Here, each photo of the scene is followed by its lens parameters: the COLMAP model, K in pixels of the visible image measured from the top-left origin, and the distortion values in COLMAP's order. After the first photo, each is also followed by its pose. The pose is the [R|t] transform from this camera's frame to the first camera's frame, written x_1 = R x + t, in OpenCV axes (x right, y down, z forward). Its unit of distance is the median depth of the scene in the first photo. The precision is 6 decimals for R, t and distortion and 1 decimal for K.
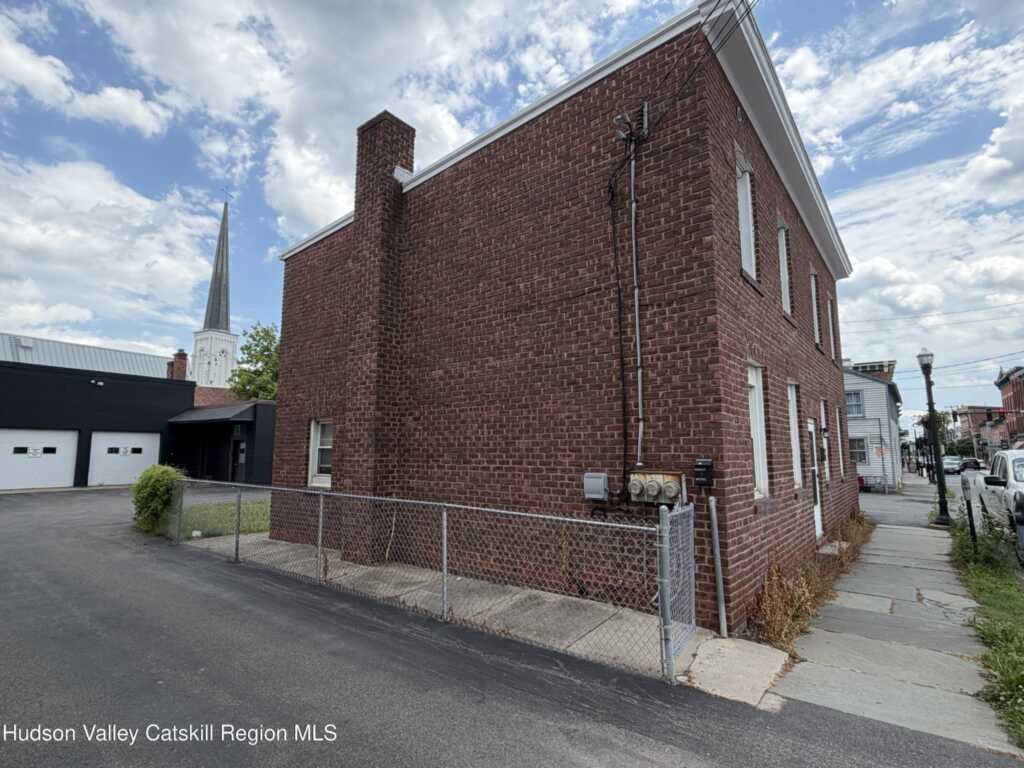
lens RADIAL K [[533.6, 0, 516.8], [0, 533.6, 387.9], [0, 0, 1]] dist [-0.005234, -0.000435]
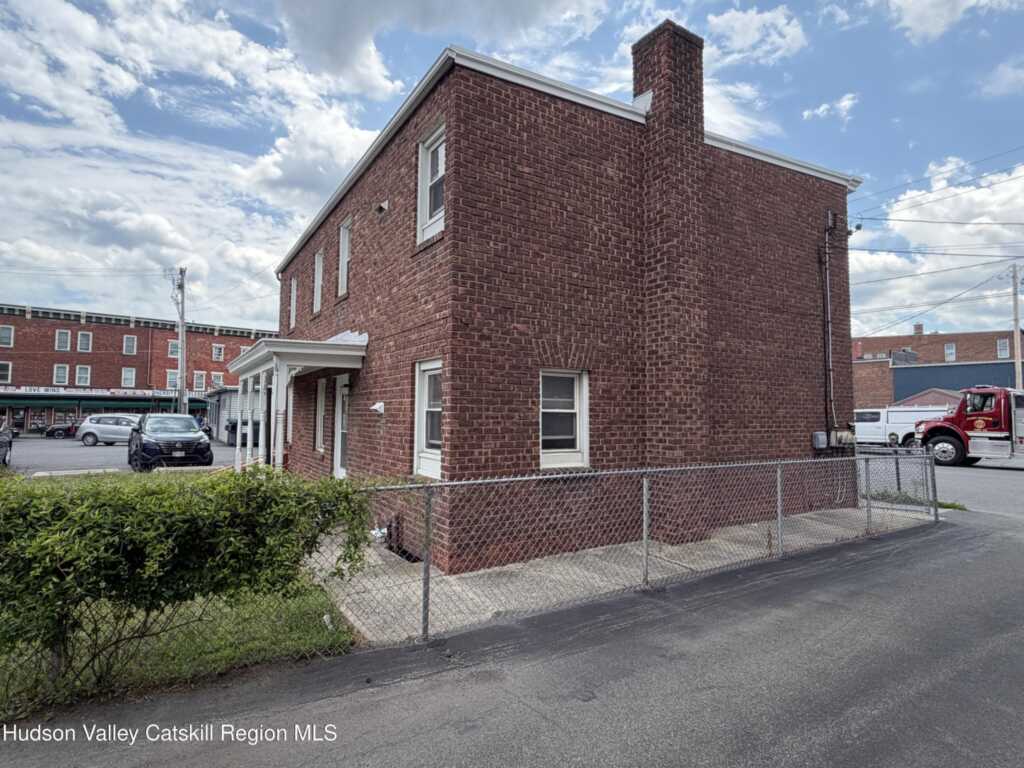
lens RADIAL K [[533.6, 0, 517.6], [0, 533.6, 381.7], [0, 0, 1]] dist [-0.005234, -0.000435]
pose [[0.329298, 0.059629, 0.942342, -1.237205], [-0.121742, 0.992355, -0.020251, 0.113585], [-0.936345, -0.108054, 0.334039, 0.990904]]
